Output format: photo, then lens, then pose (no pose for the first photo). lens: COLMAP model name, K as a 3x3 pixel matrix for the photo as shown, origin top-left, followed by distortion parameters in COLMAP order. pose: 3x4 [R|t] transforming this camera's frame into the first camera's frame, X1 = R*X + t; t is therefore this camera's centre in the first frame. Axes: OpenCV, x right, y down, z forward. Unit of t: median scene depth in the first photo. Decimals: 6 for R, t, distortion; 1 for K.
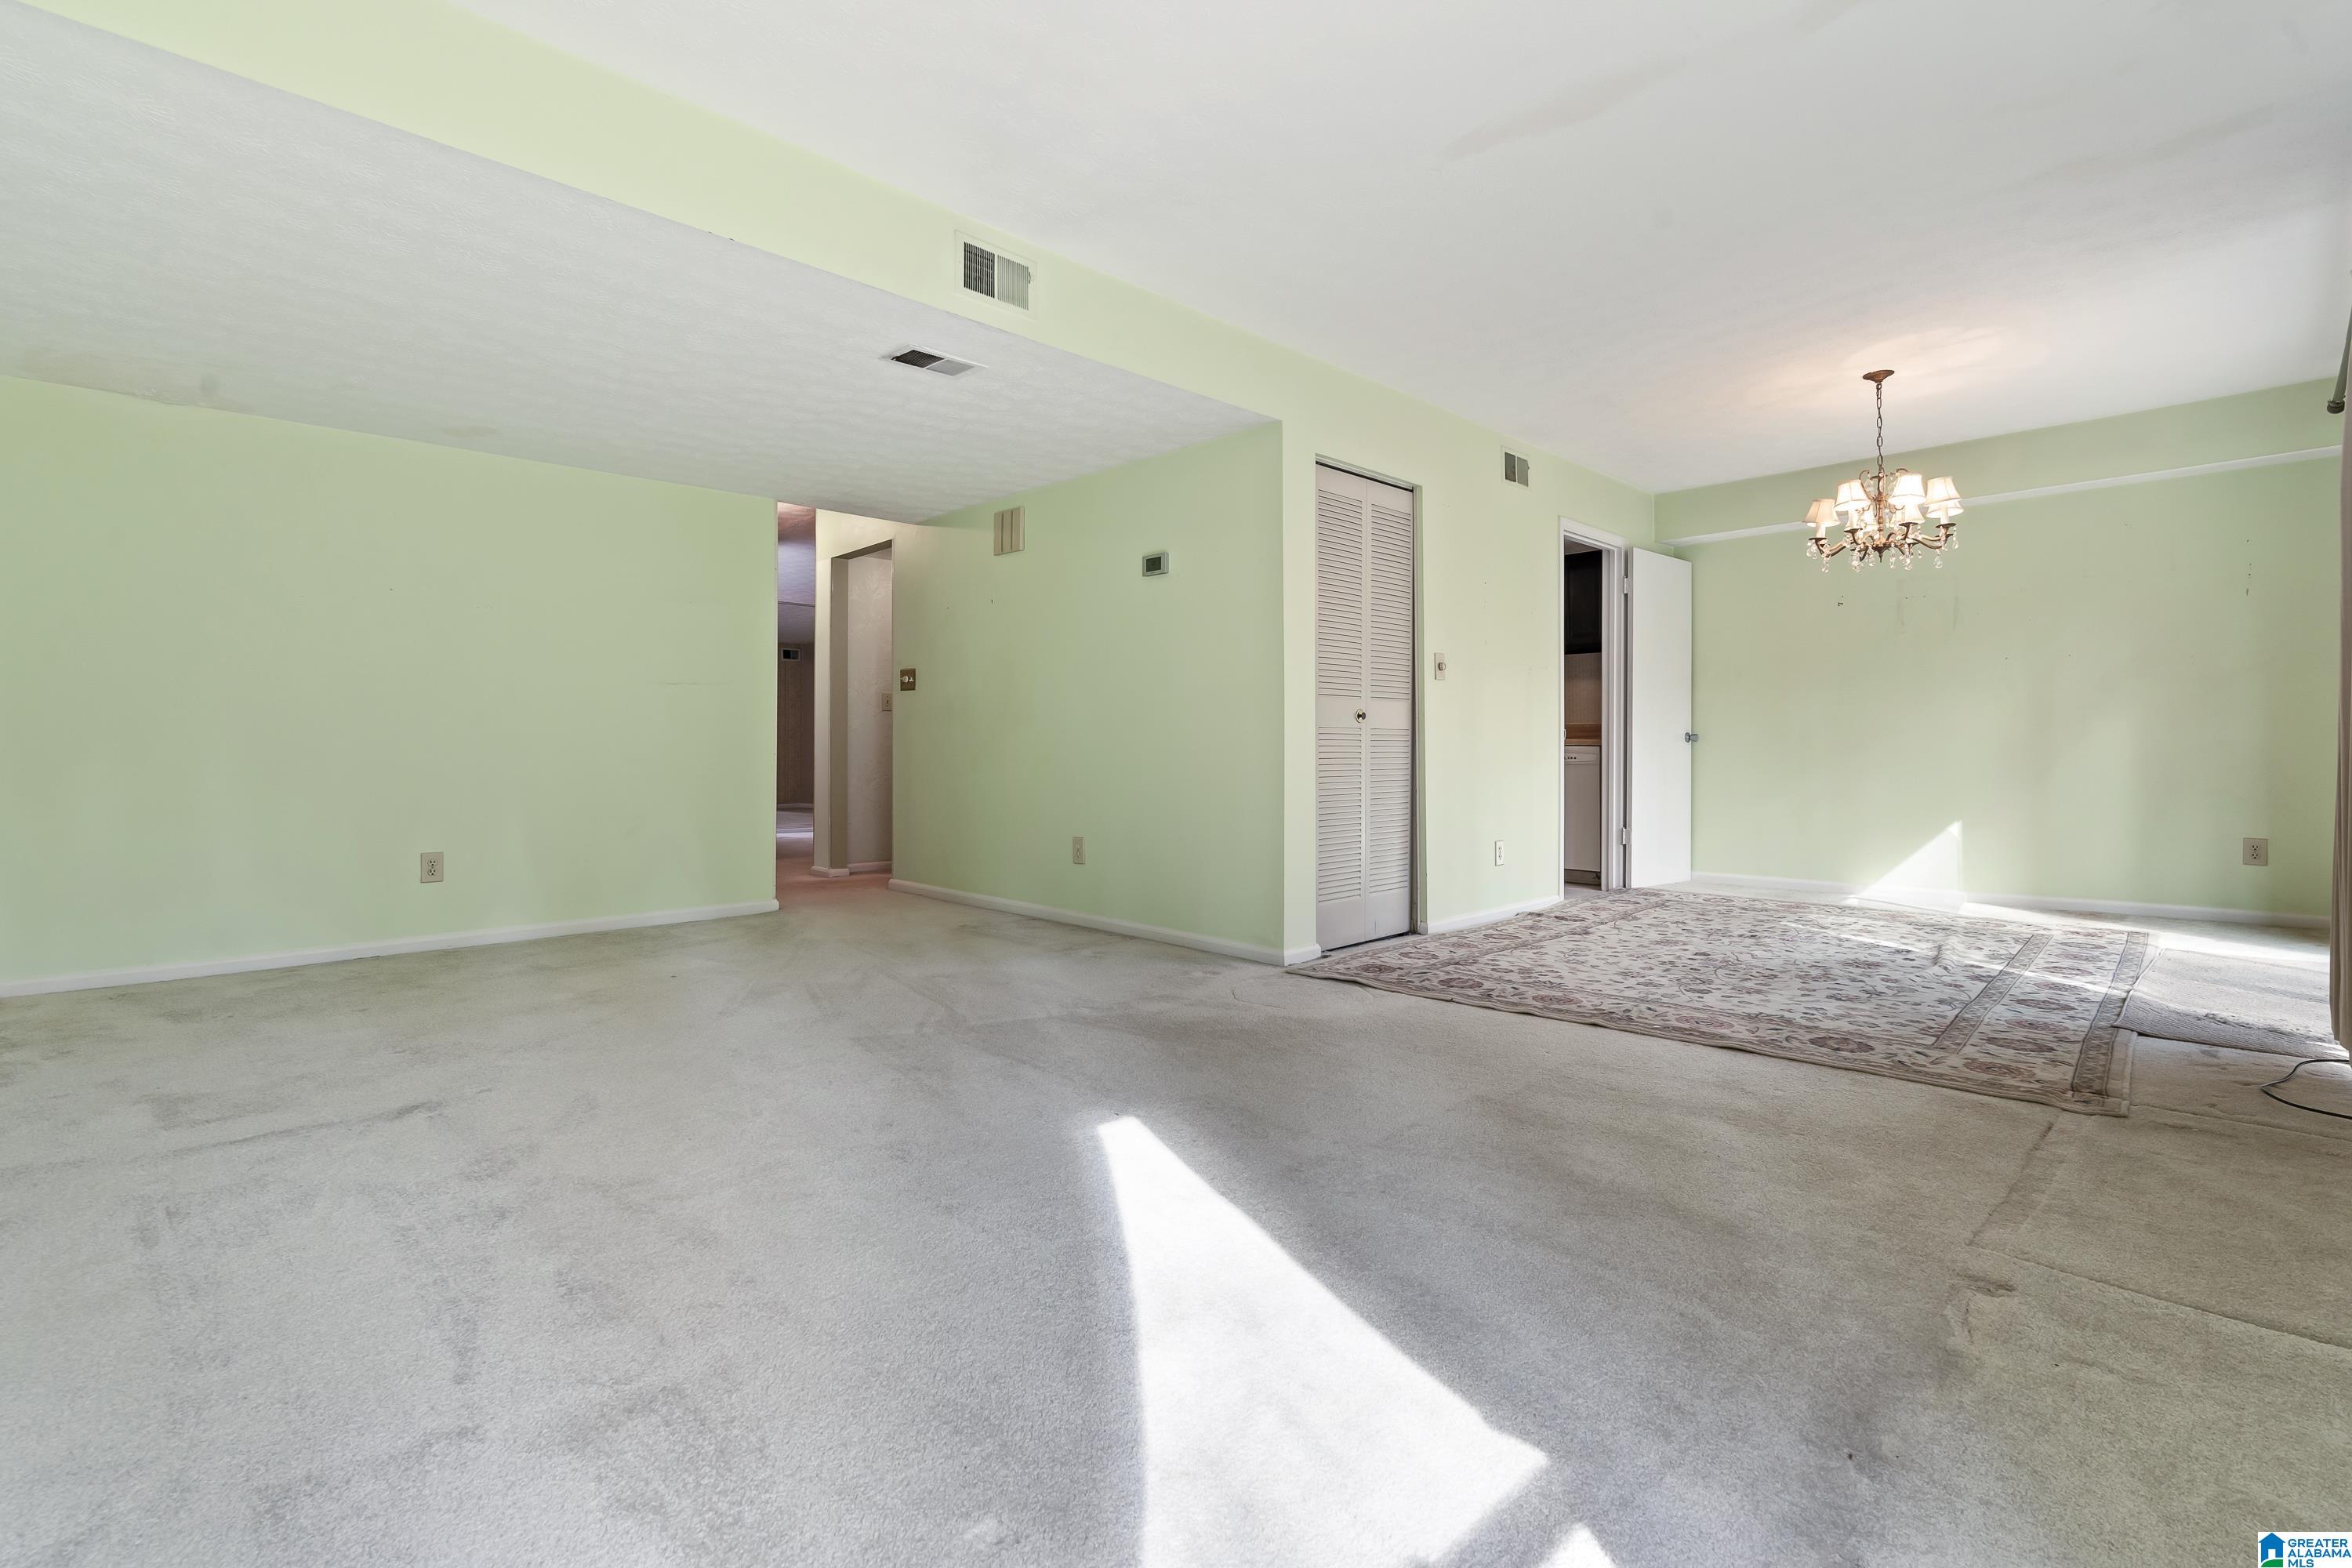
lens RADIAL K [[1078.9, 0, 1176.0], [0, 1078.9, 784.0], [0, 0, 1]] dist [-0.002445, 0.000219]
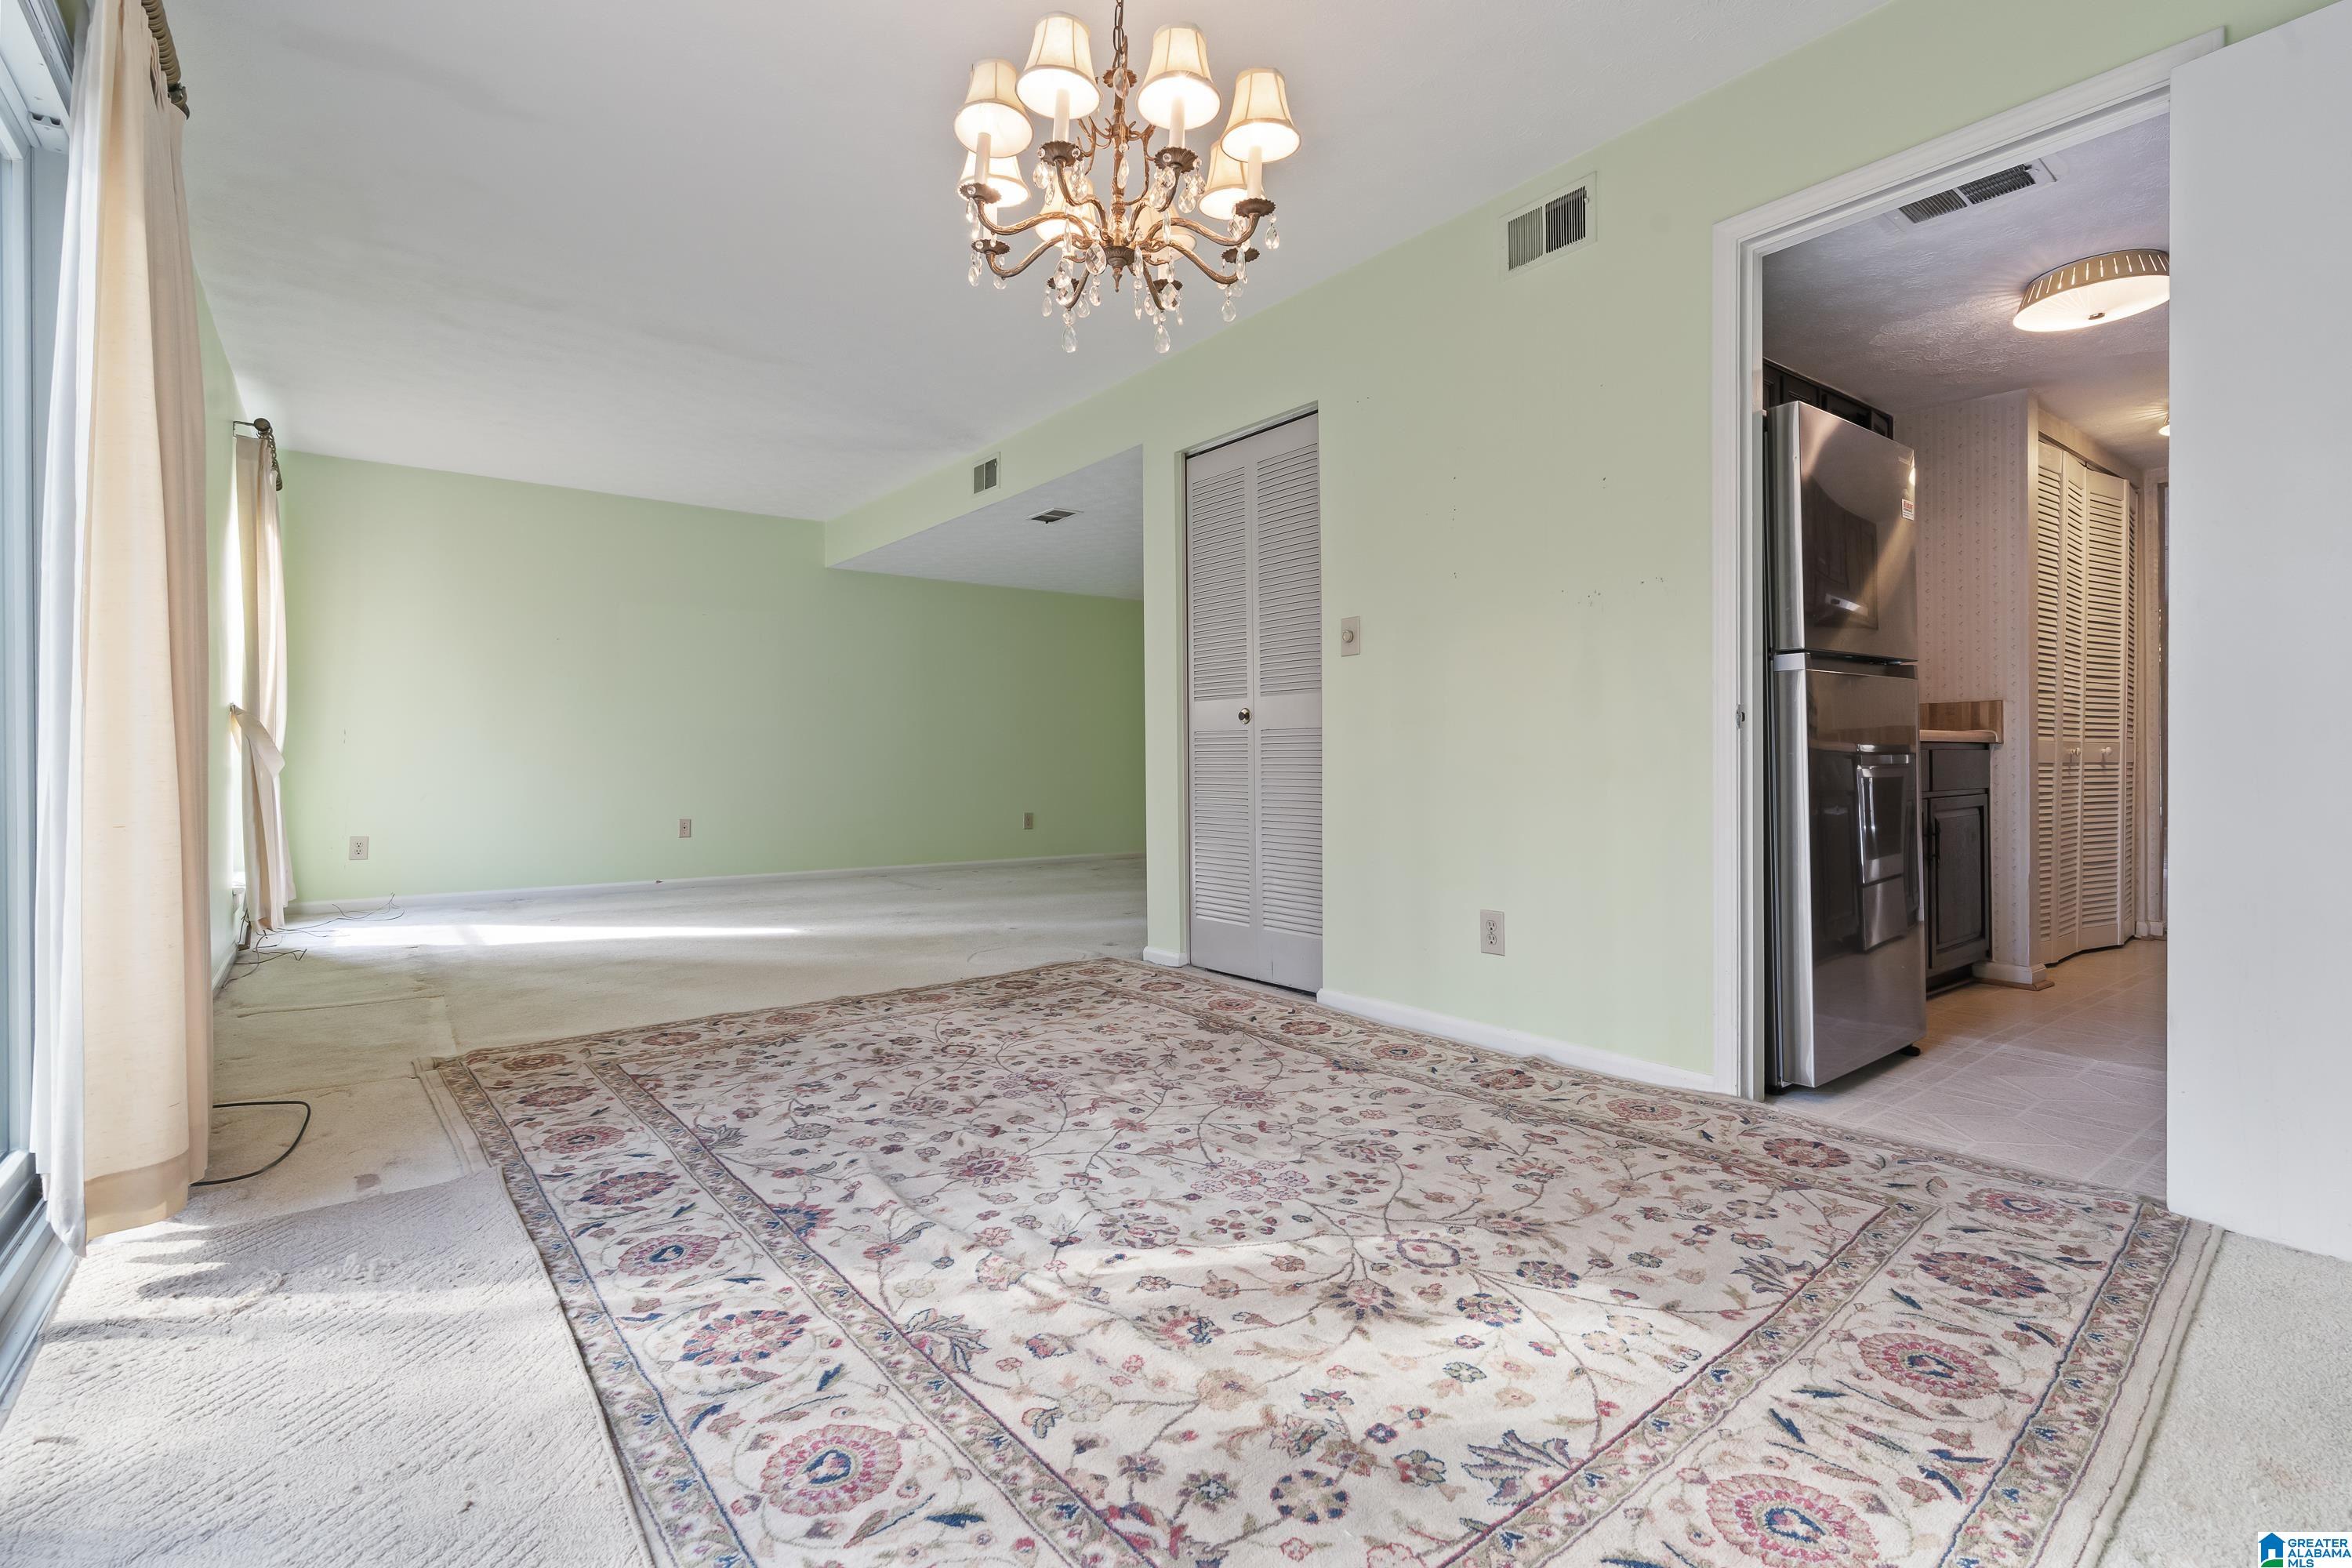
lens RADIAL K [[1078.9, 0, 1176.0], [0, 1078.9, 784.0], [0, 0, 1]] dist [-0.002445, 0.000219]
pose [[-0.100071, 0.019826, -0.994783, 1.032990], [-0.029072, 0.999316, 0.022841, -0.027535], [0.994556, 0.031206, -0.099426, 1.034421]]
